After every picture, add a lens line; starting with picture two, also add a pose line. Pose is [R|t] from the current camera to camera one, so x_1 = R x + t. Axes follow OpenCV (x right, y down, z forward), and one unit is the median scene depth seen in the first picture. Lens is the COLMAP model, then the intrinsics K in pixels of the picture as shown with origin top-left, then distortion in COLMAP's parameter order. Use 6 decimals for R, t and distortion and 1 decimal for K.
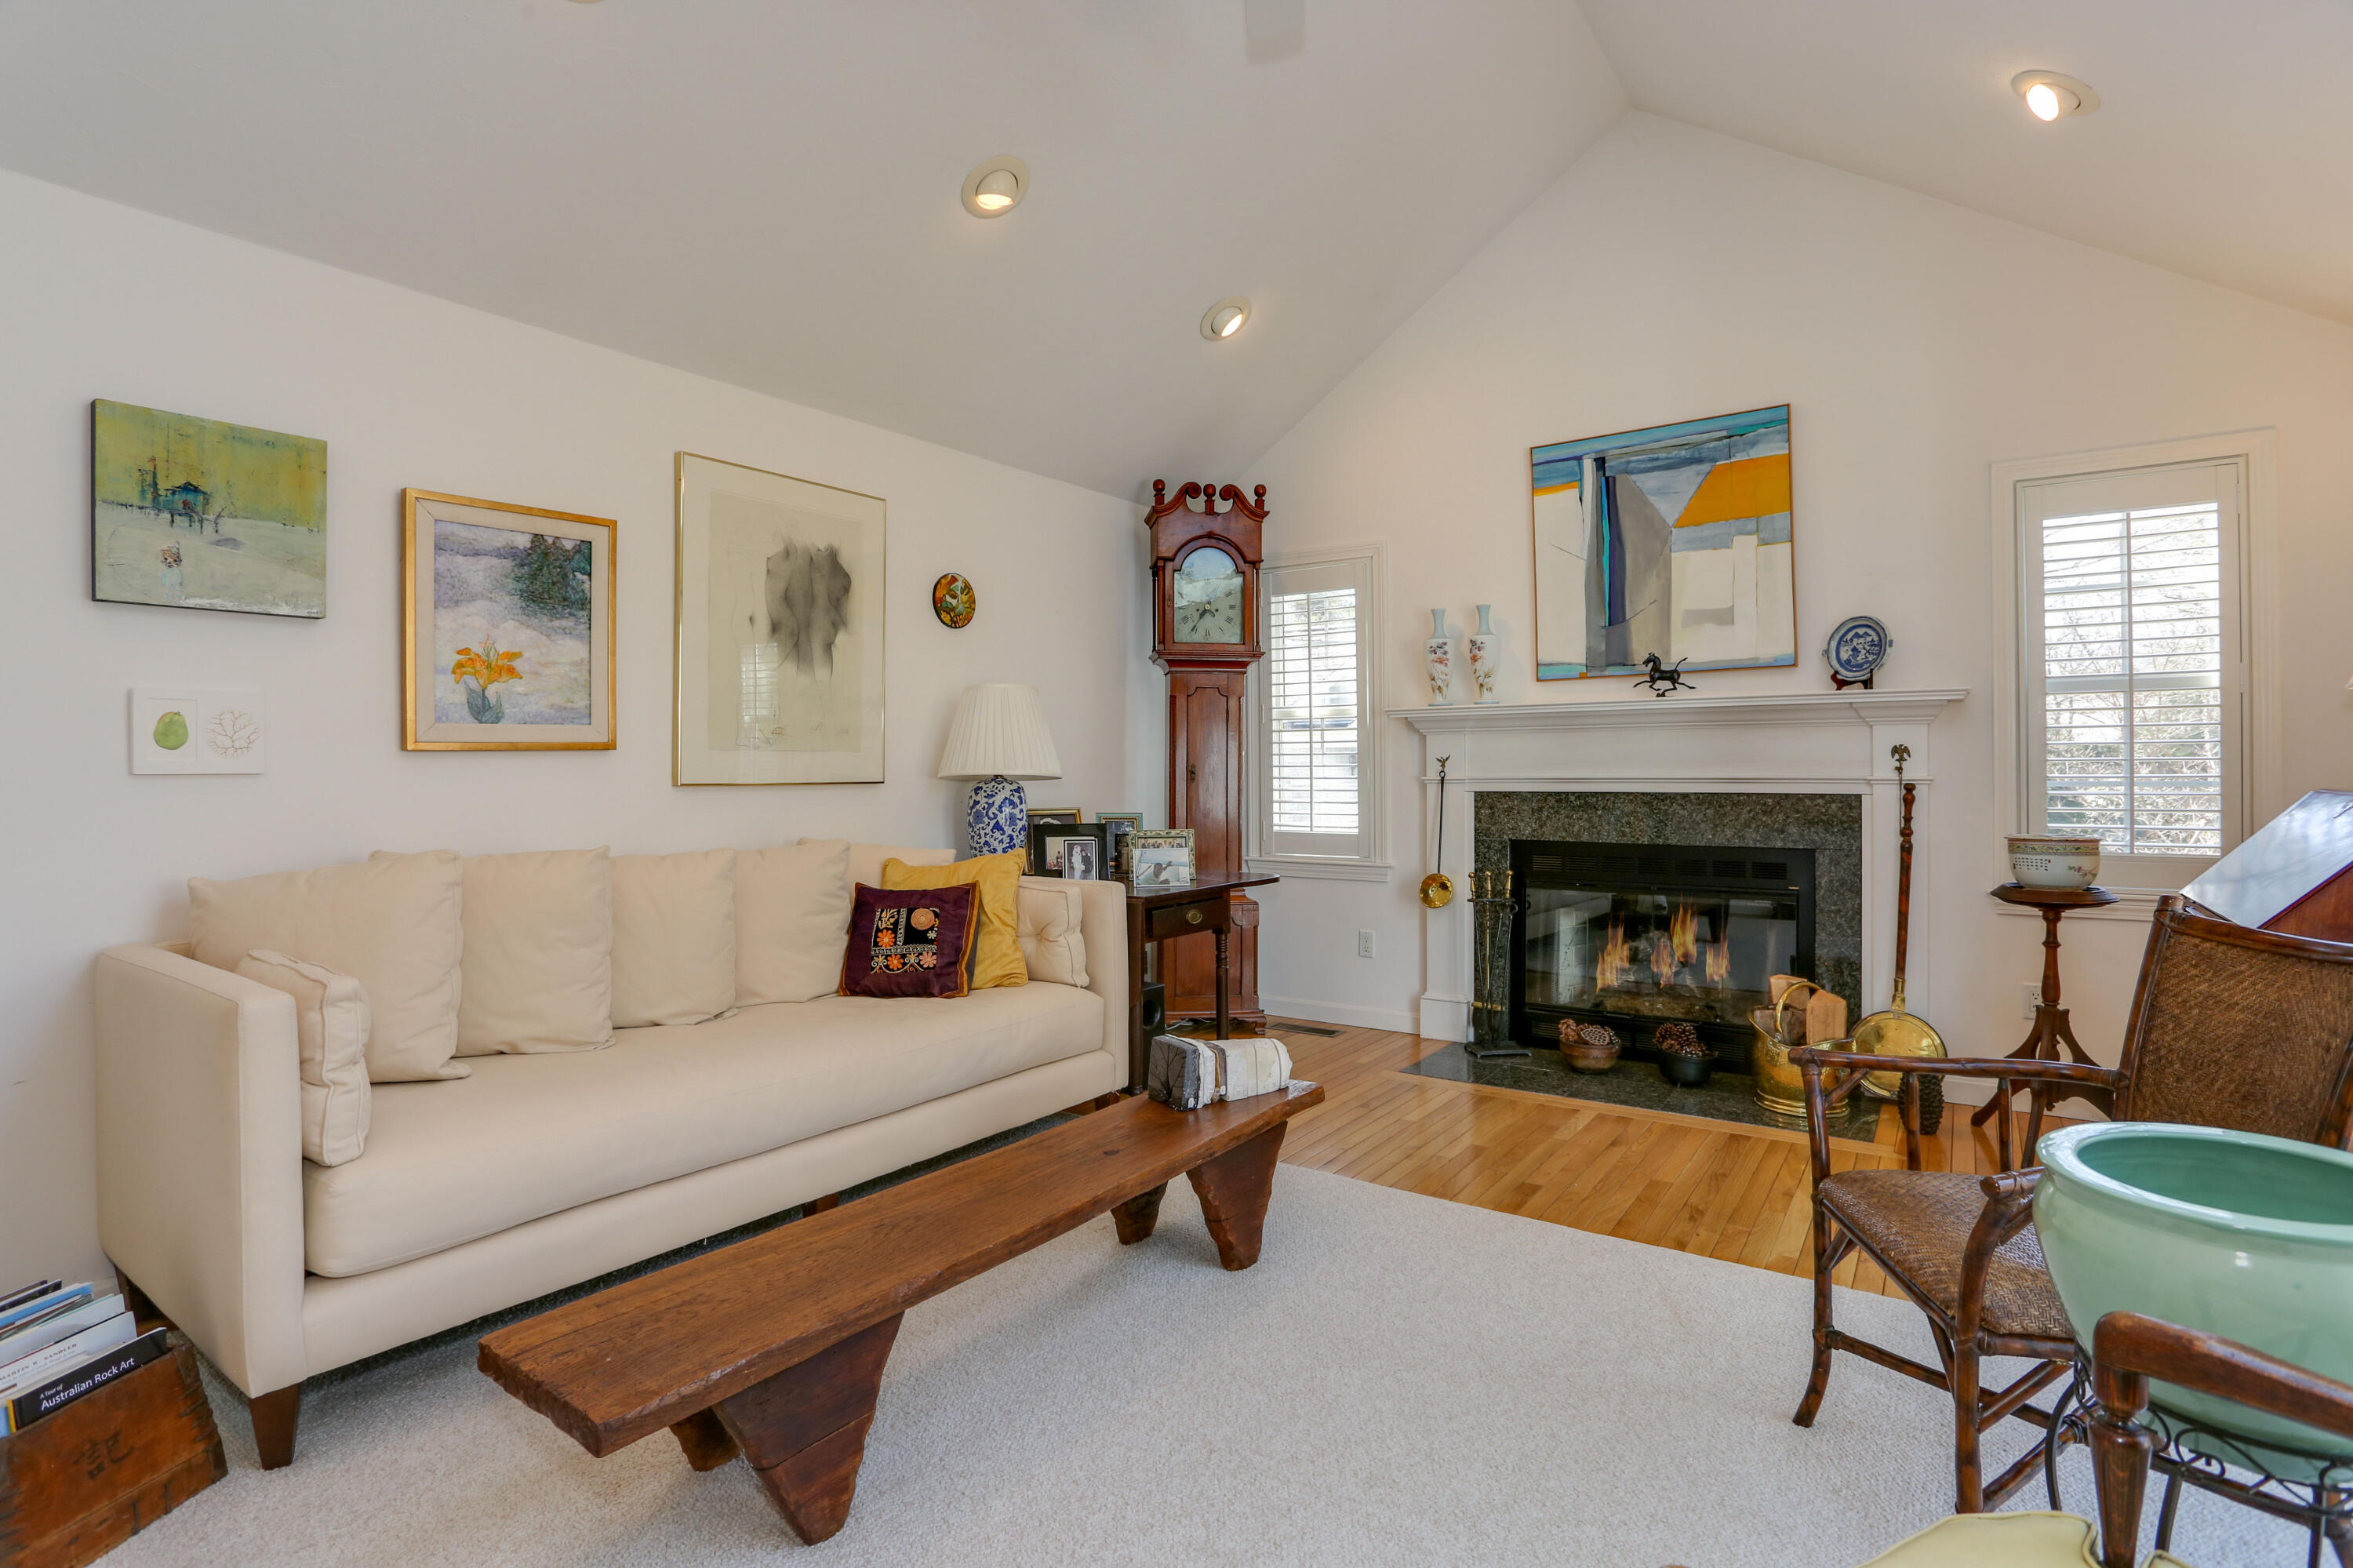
lens RADIAL K [[1152.0, 0, 1169.3], [0, 1152.0, 760.1], [0, 0, 1]] dist [-0.065683, 0.030254]
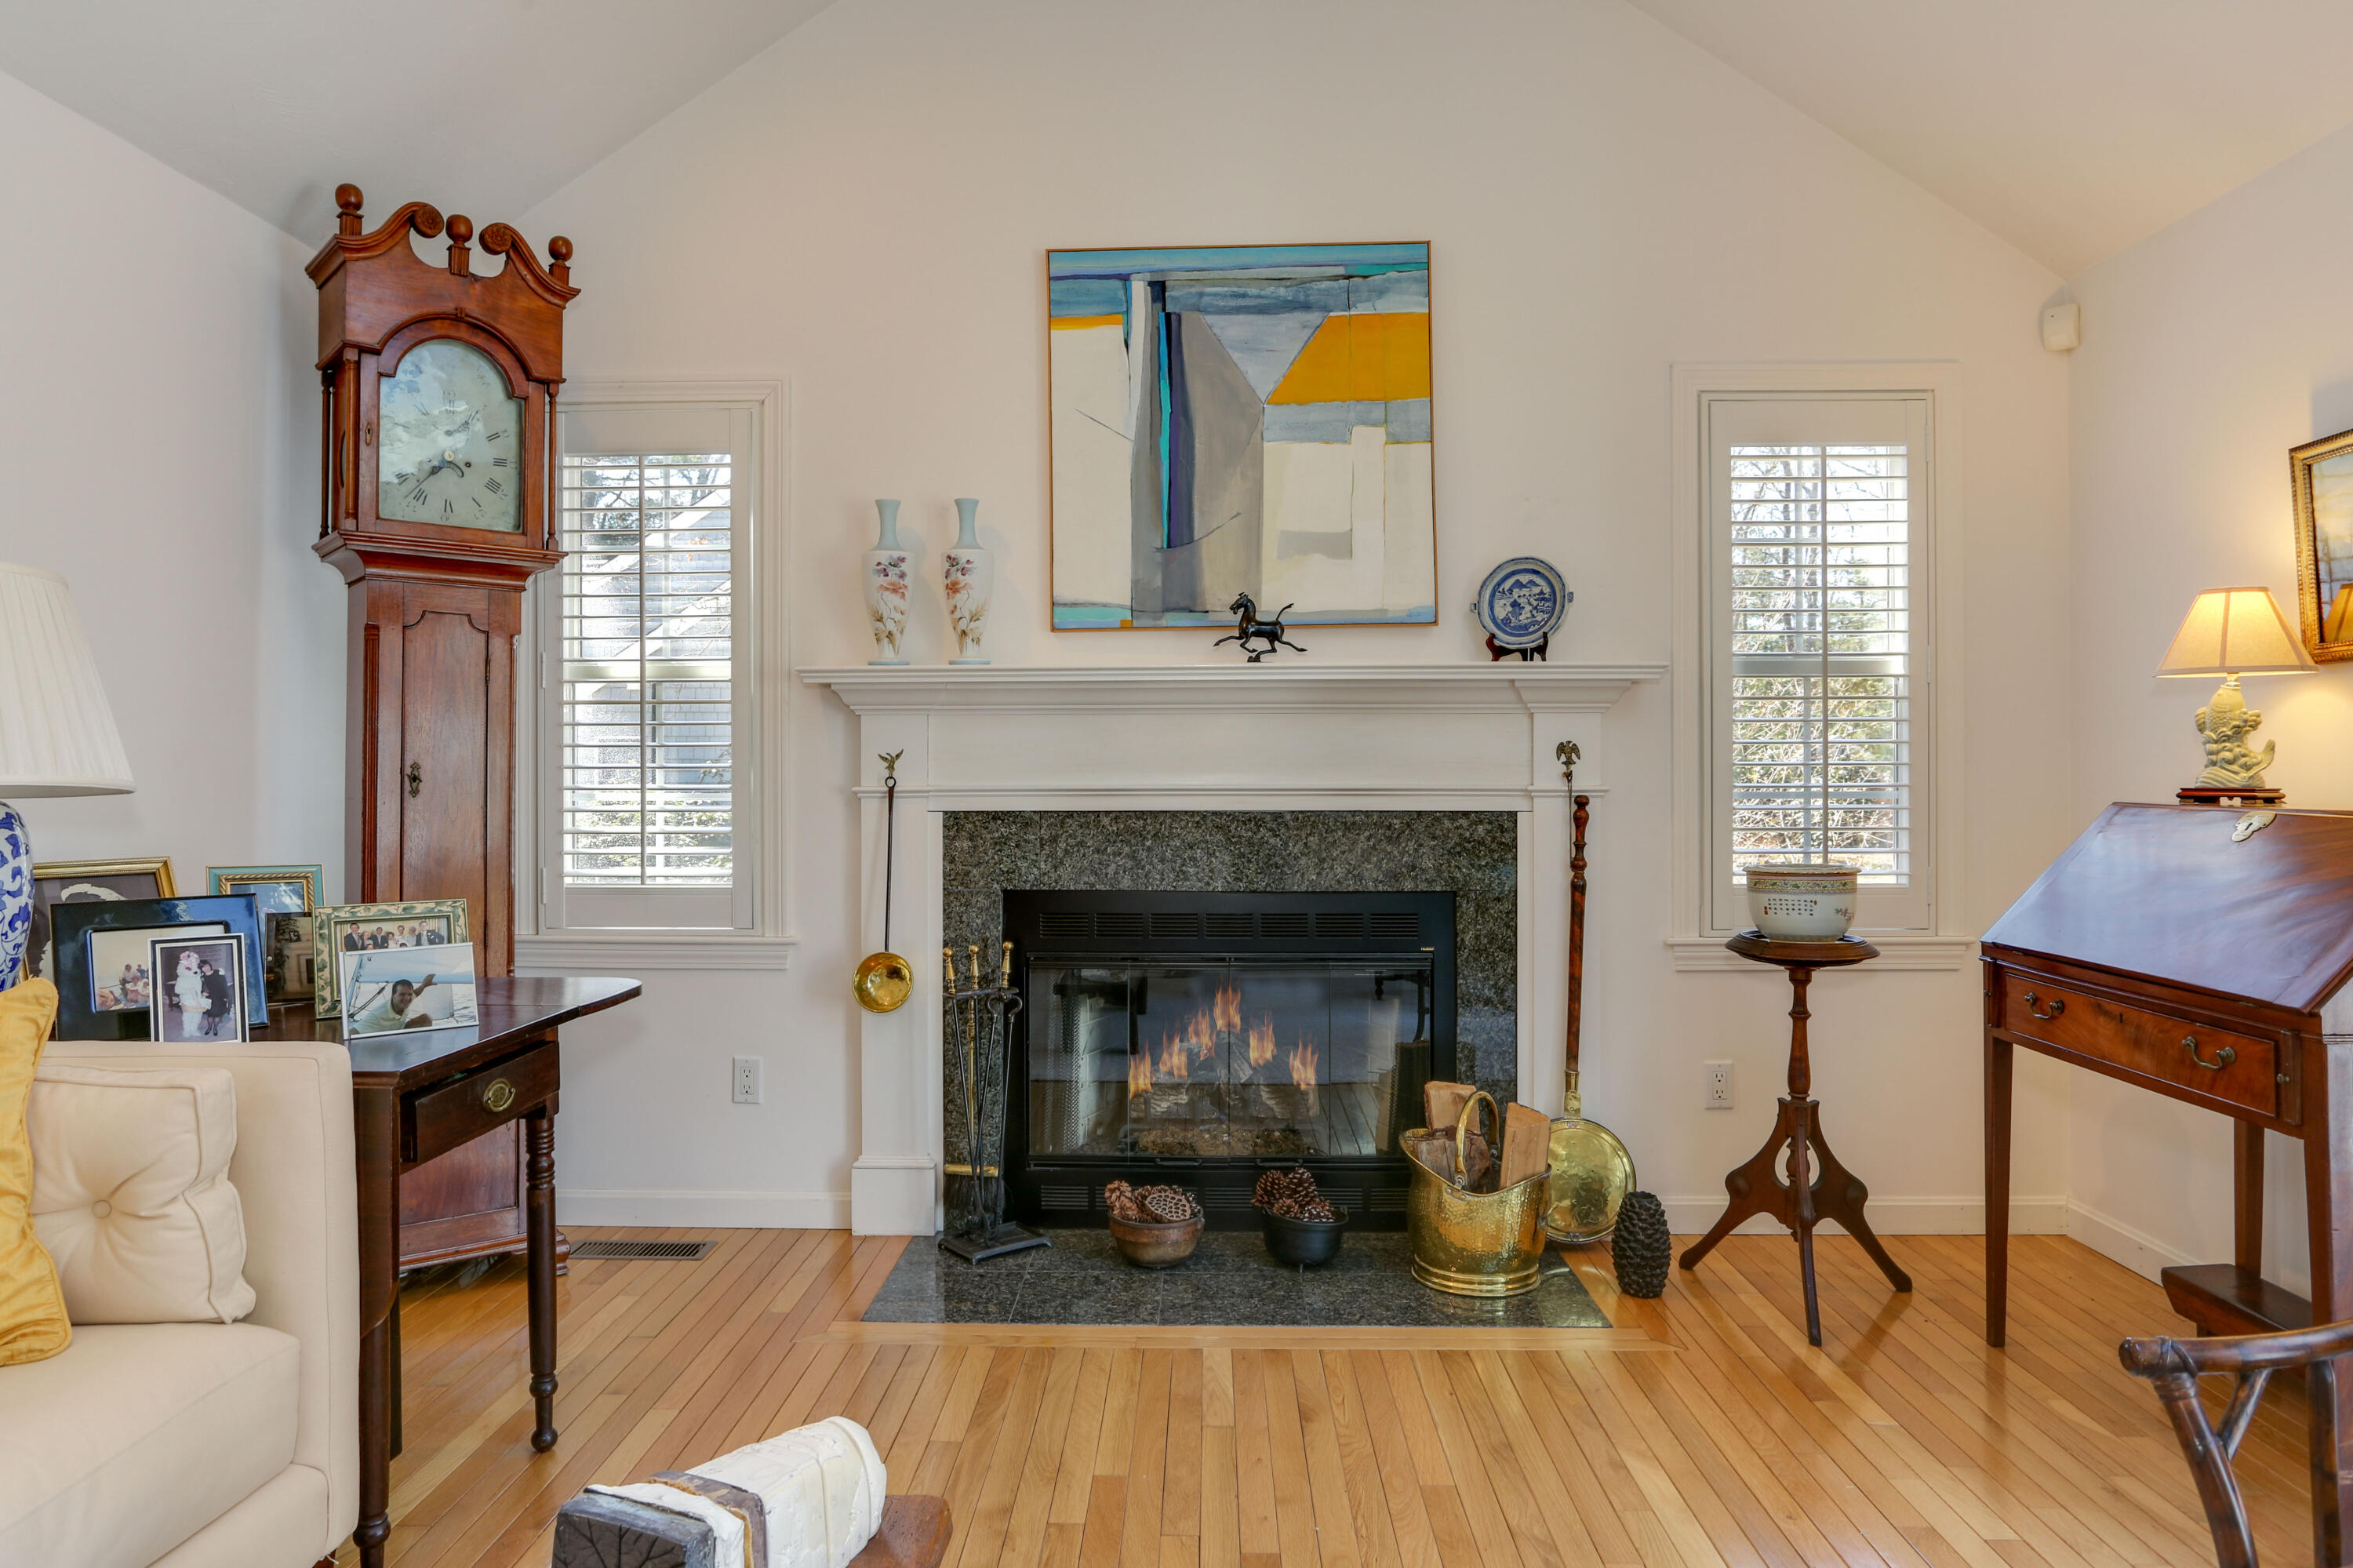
lens RADIAL K [[1468.7, 0, 1150.3], [0, 1468.7, 761.6], [0, 0, 1]] dist [-0.045406, 0.030018]
pose [[0.833489, 0.006874, 0.552493, -0.073708], [-0.007172, 0.999973, -0.001622, 0.002264], [-0.552490, -0.002611, 0.833516, 0.334353]]
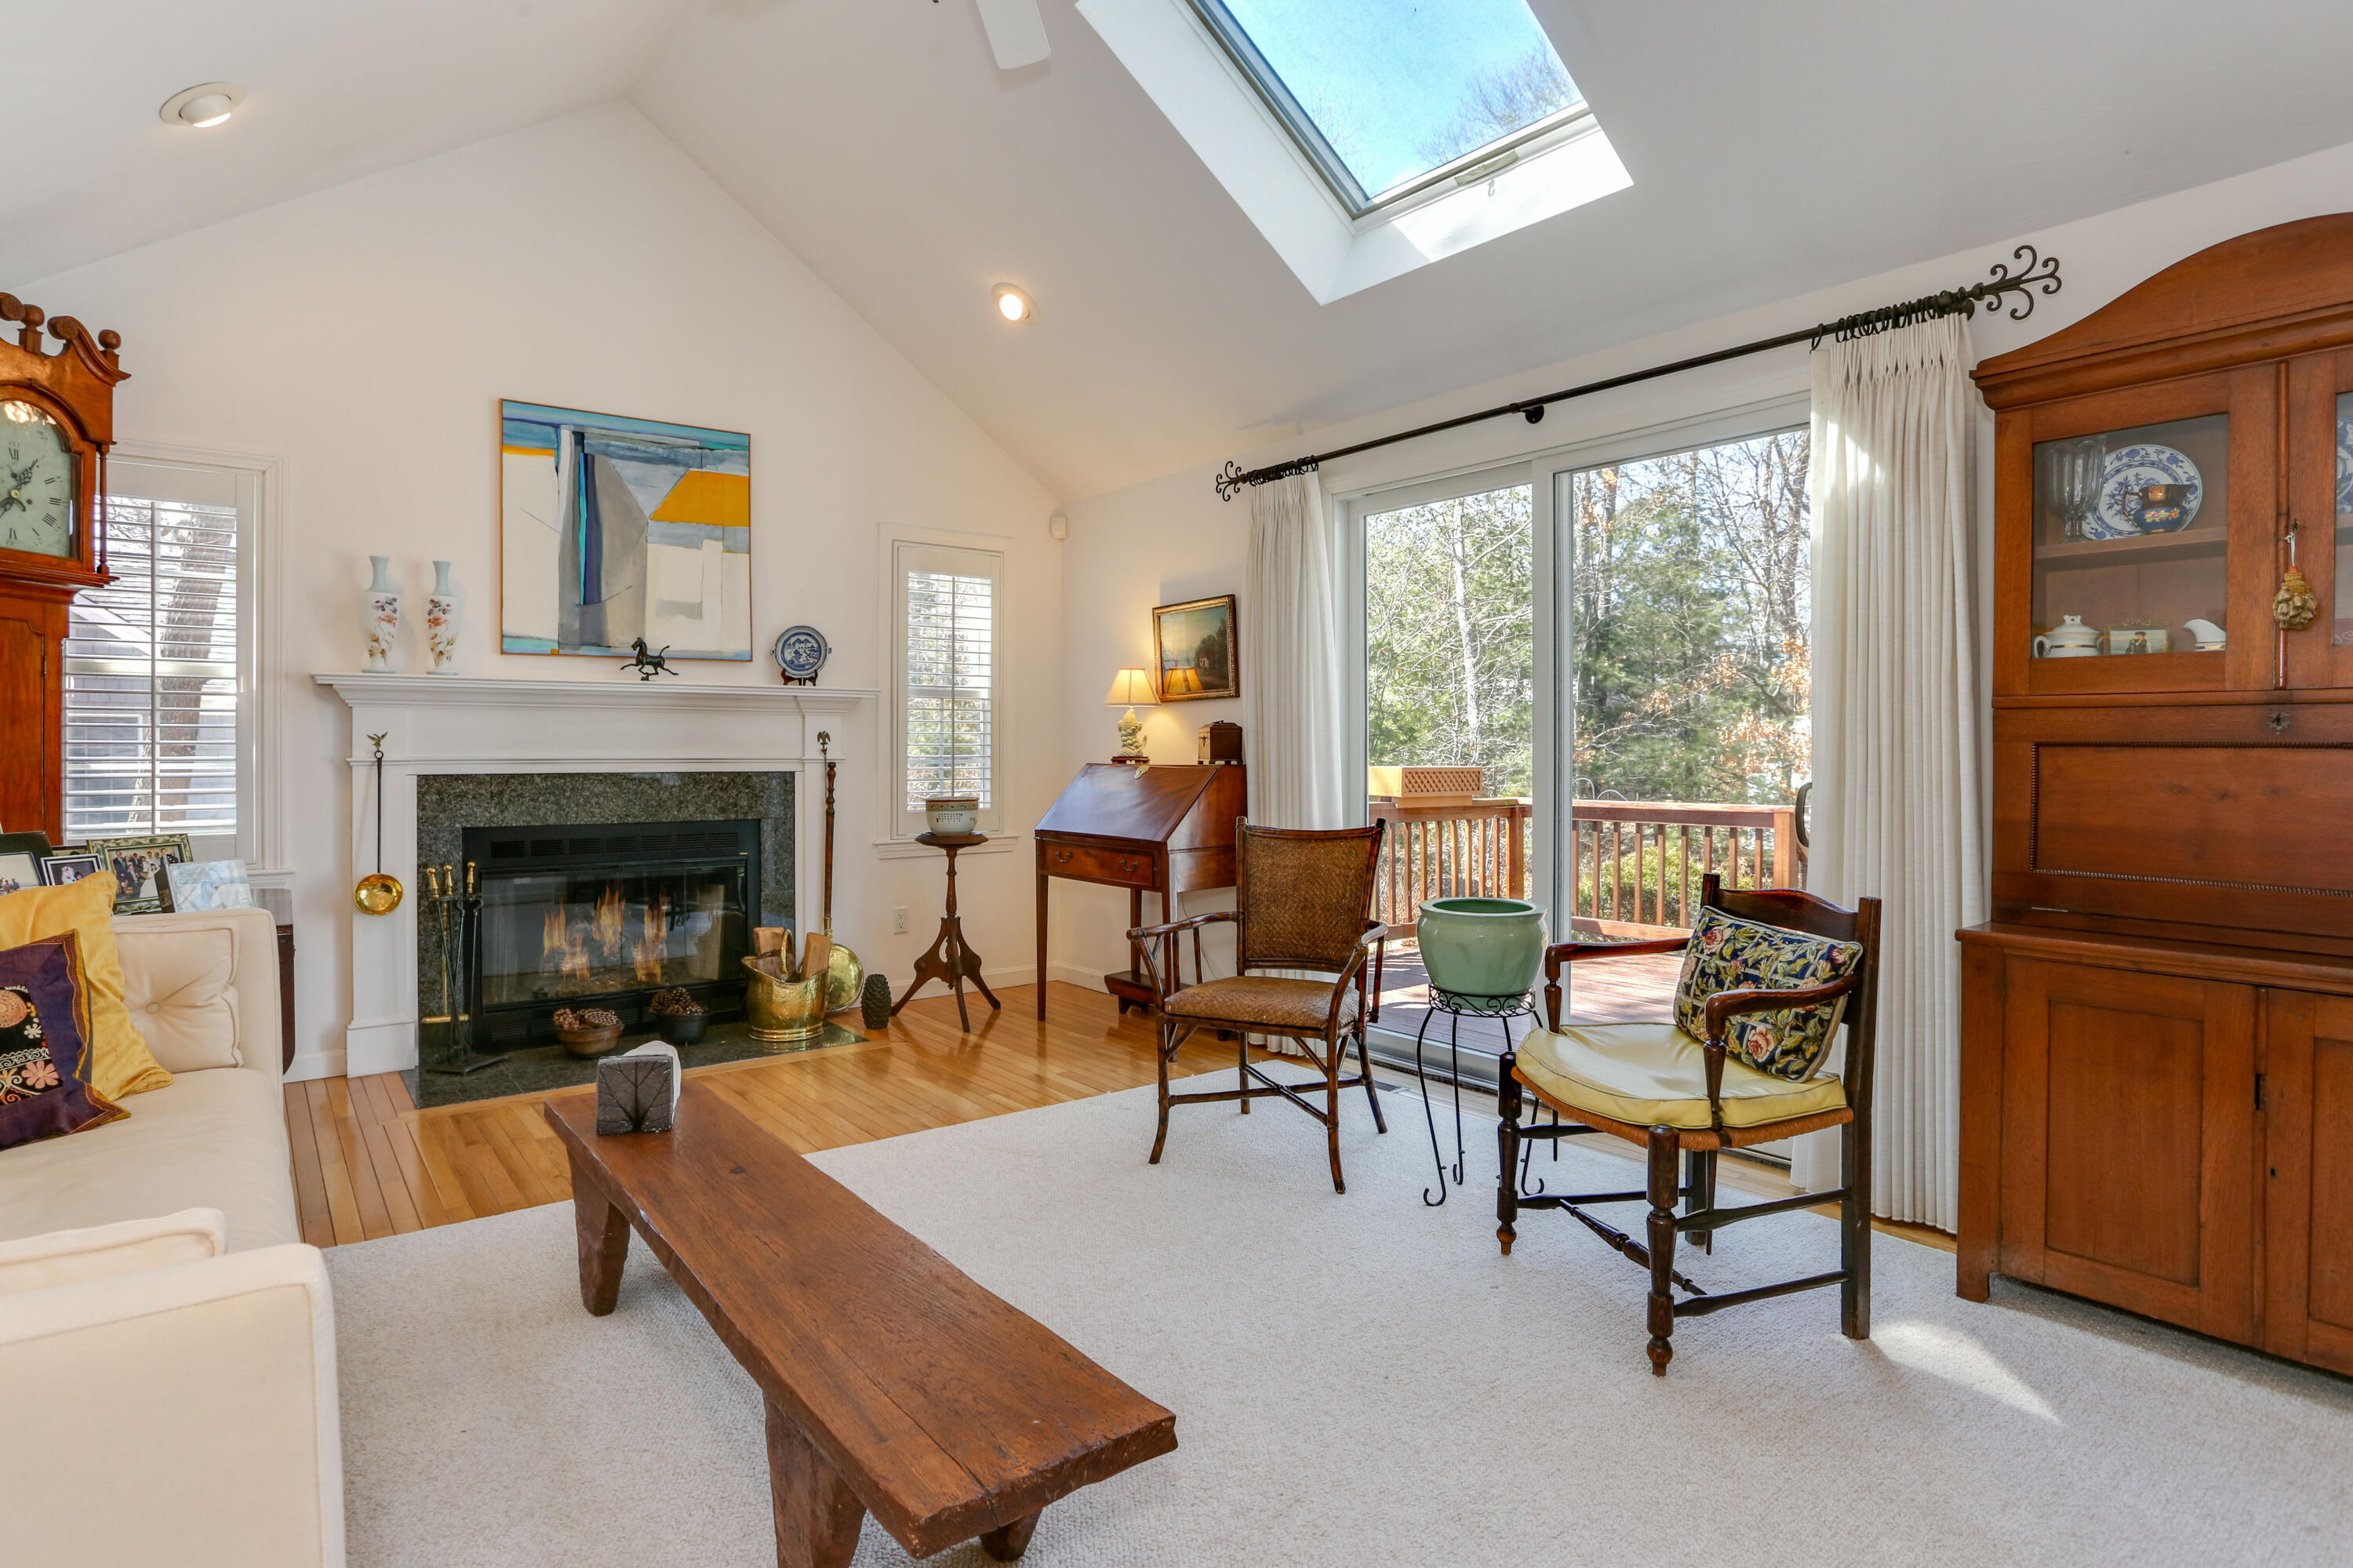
lens RADIAL K [[1220.6, 0, 1167.7], [0, 1220.6, 748.6], [0, 0, 1]] dist [-0.070624, 0.030906]
pose [[0.273269, 0.006327, 0.961917, -0.488213], [-0.010140, 0.999942, -0.003696, 0.005872], [-0.961884, -0.008743, 0.273318, 0.233886]]
